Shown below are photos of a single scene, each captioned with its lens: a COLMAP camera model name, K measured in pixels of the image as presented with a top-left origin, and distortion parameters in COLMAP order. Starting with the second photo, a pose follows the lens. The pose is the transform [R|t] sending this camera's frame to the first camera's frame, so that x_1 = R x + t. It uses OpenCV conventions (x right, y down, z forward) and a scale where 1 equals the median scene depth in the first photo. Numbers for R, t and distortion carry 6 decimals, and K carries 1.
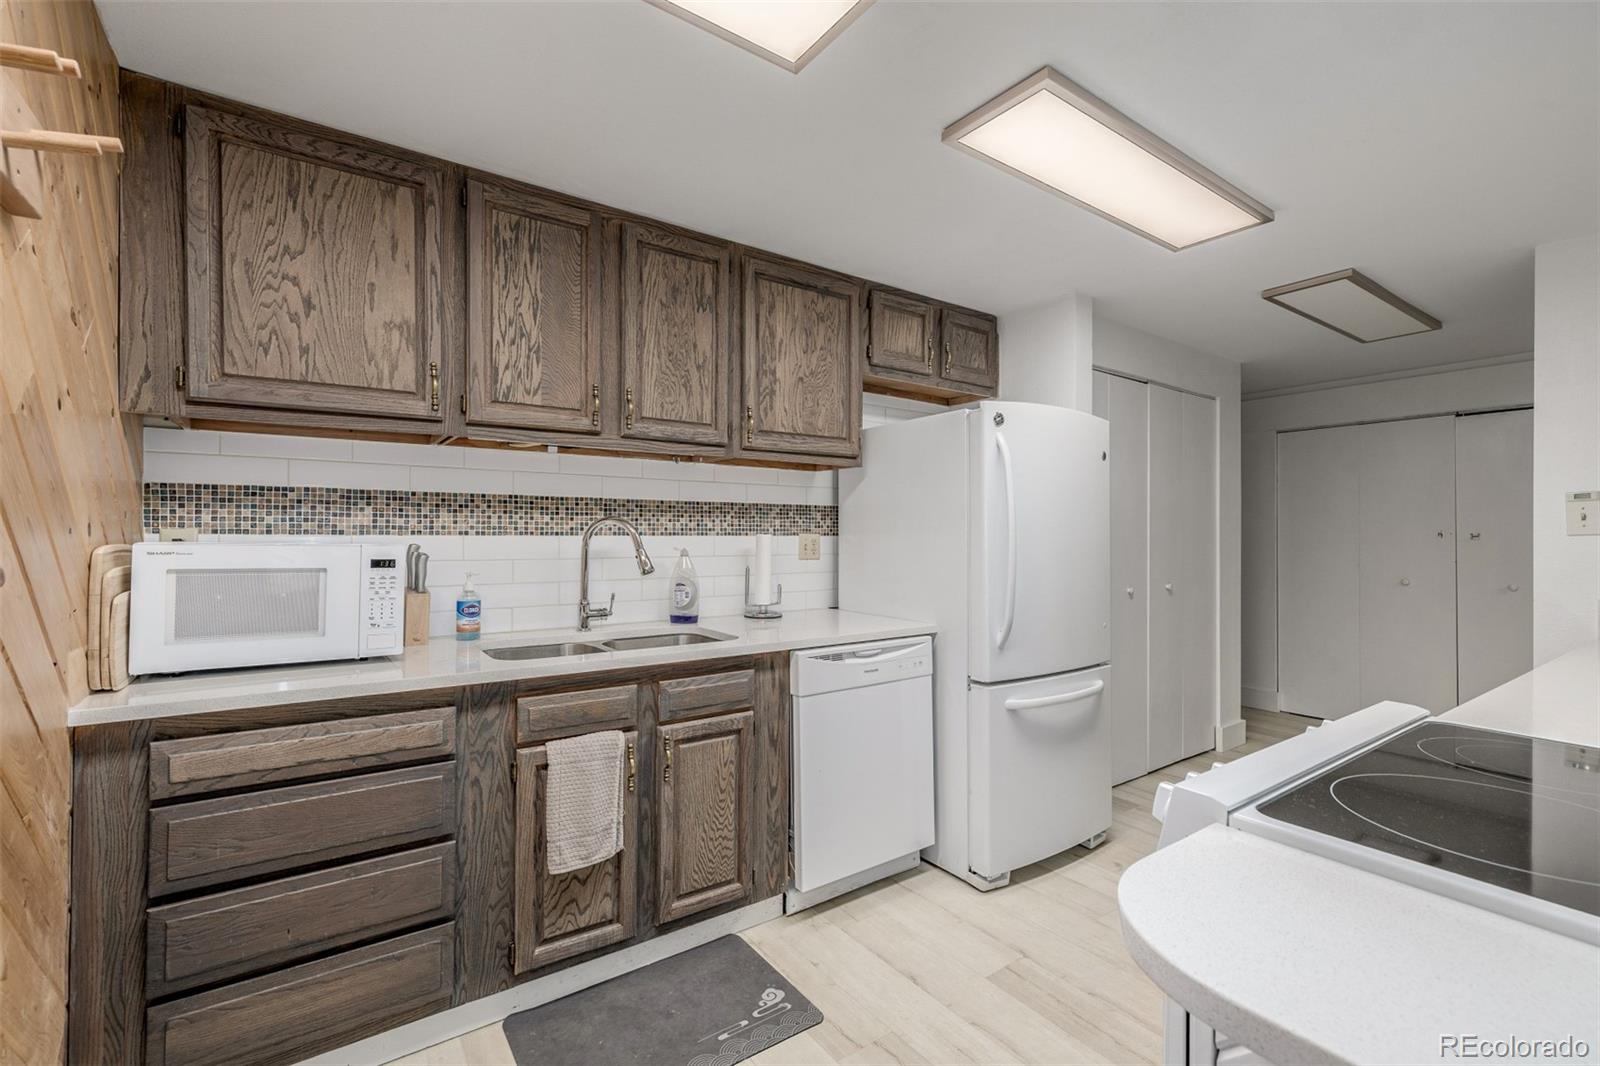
lens RADIAL K [[658.5, 0, 733.2], [0, 658.5, 534.8], [0, 0, 1]] dist [0.000454, 0.000069]
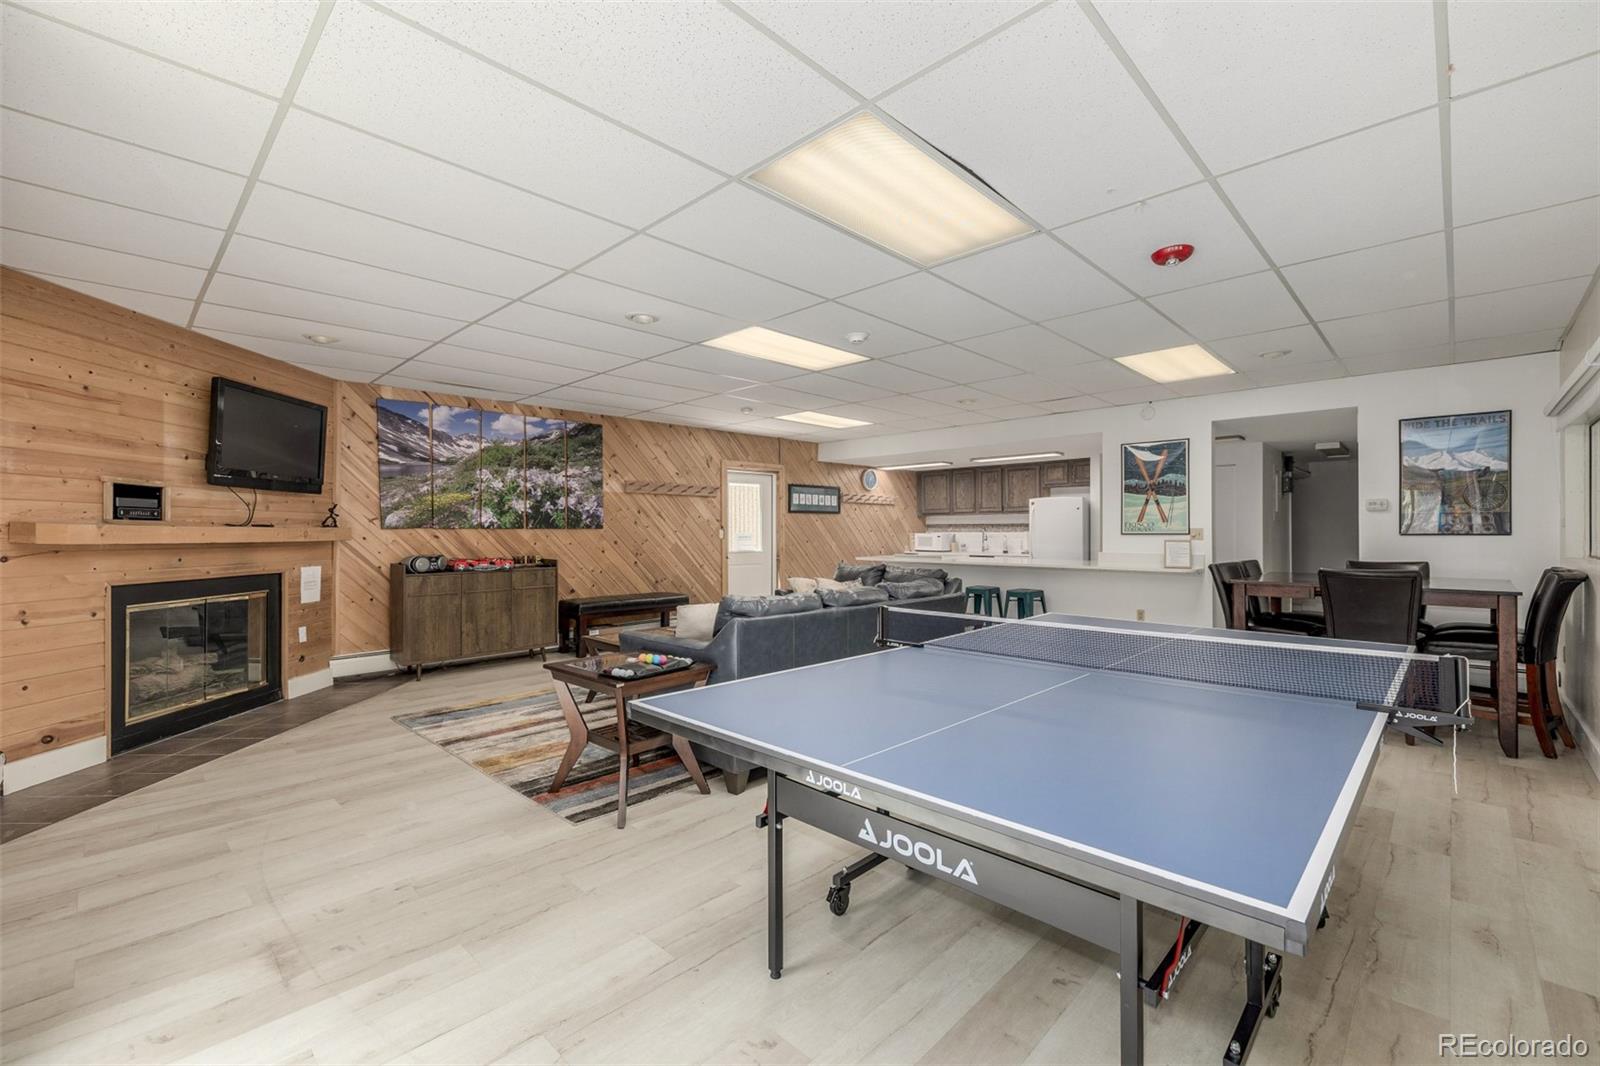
lens RADIAL K [[676.0, 0, 787.0], [0, 676.0, 530.4], [0, 0, 1]] dist [-0.000124, 0.000091]
pose [[0.204943, -0.003865, -0.978766, 5.000807], [0.007590, 0.999968, -0.002360, -0.010746], [0.978744, -0.006945, 0.204966, -1.623983]]
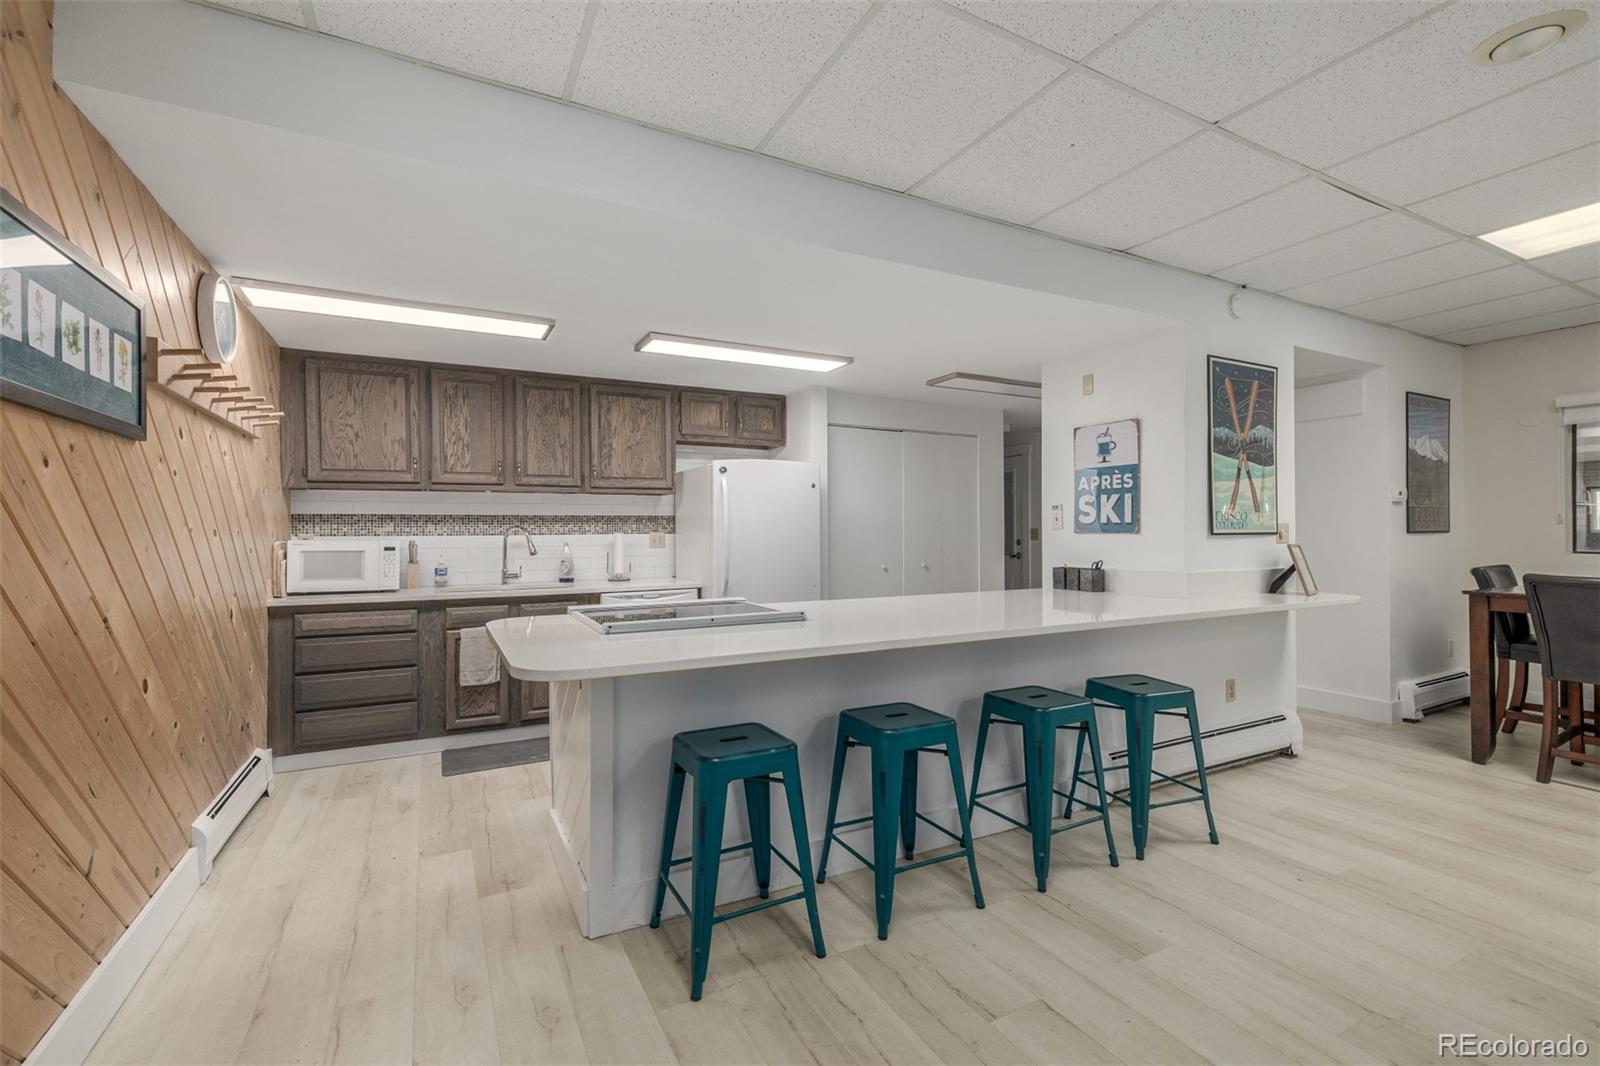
lens RADIAL K [[683.2, 0, 800.0], [0, 683.2, 533.0], [0, 0, 1]] dist [0.000328, -0.000014]
pose [[0.995838, -0.008717, -0.090724, 0.950485], [0.009103, 0.999951, 0.003845, -0.005943], [0.090686, -0.004655, 0.995869, -1.059847]]
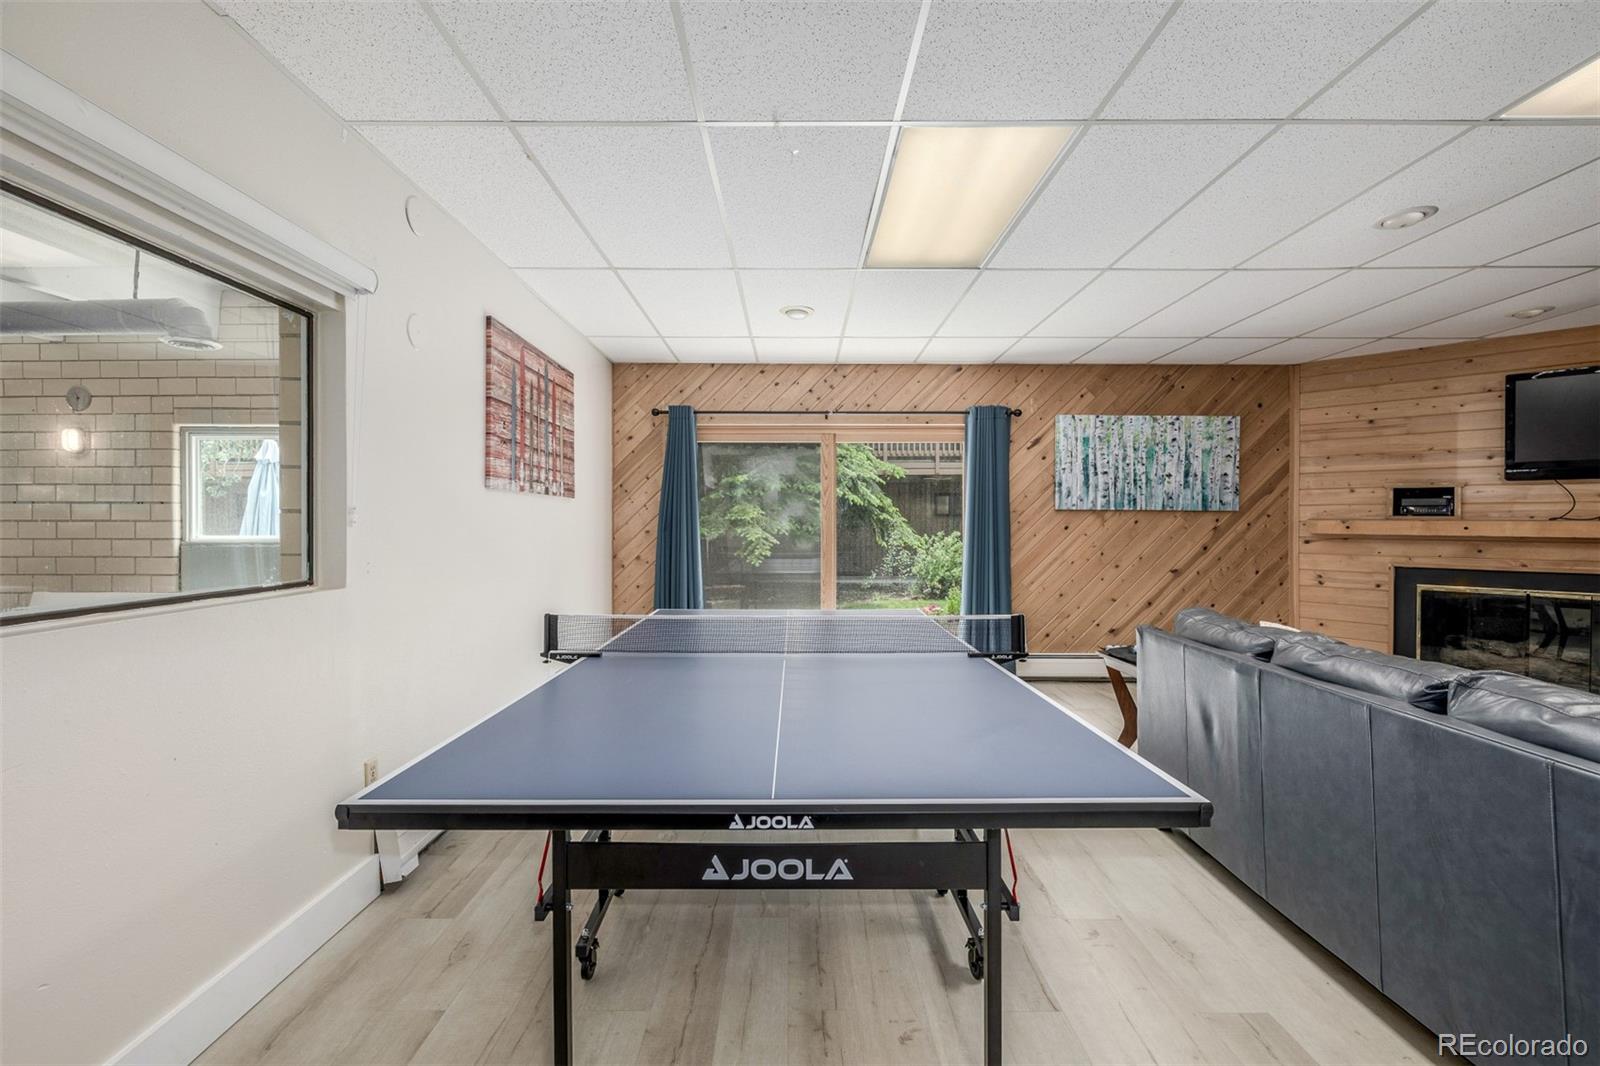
lens RADIAL K [[676.8, 0, 790.9], [0, 676.8, 525.0], [0, 0, 1]] dist [0.001238, 0.000424]
pose [[-0.831652, -0.004164, 0.555282, 3.154701], [-0.004879, 0.999988, 0.000191, -0.017263], [-0.555276, -0.002551, -0.831662, 0.286674]]
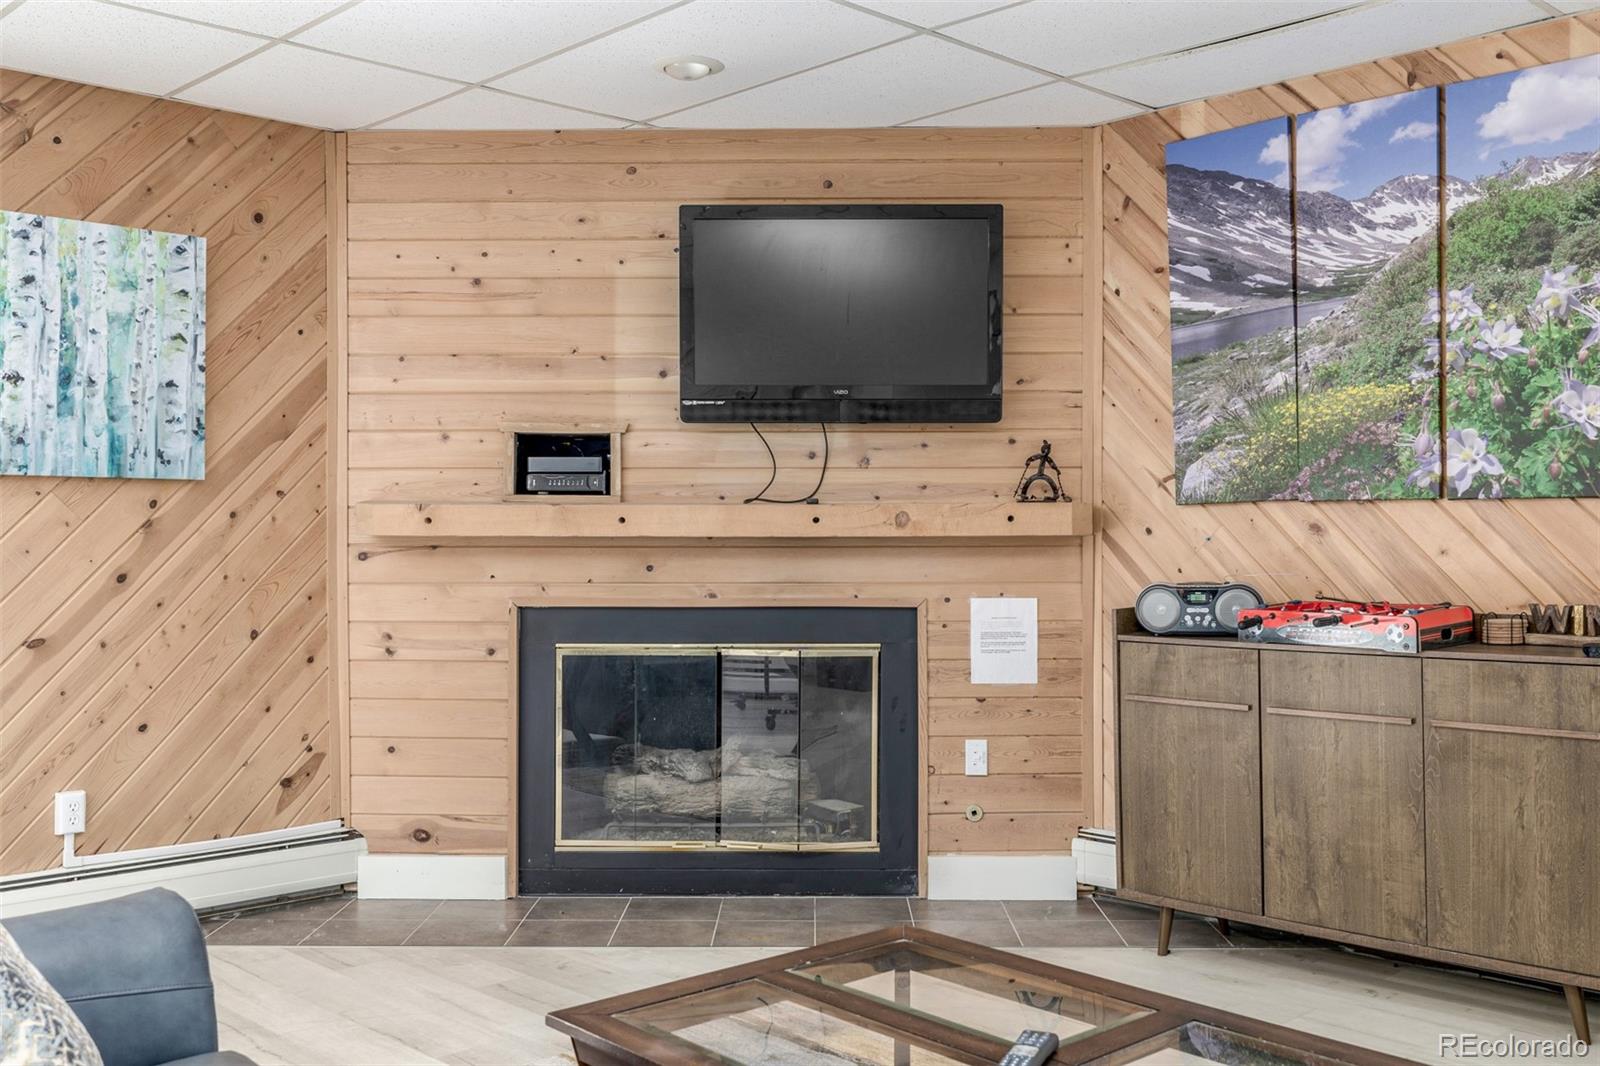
lens RADIAL K [[1554.6, 0, 797.4], [0, 1554.6, 526.2], [0, 0, 1]] dist [-0.002950, 0.000123]
pose [[-0.982641, 0.002445, -0.185499, 2.697909], [0.003232, 0.999987, -0.003944, 0.003872], [0.185487, -0.004475, -0.982637, -0.424091]]
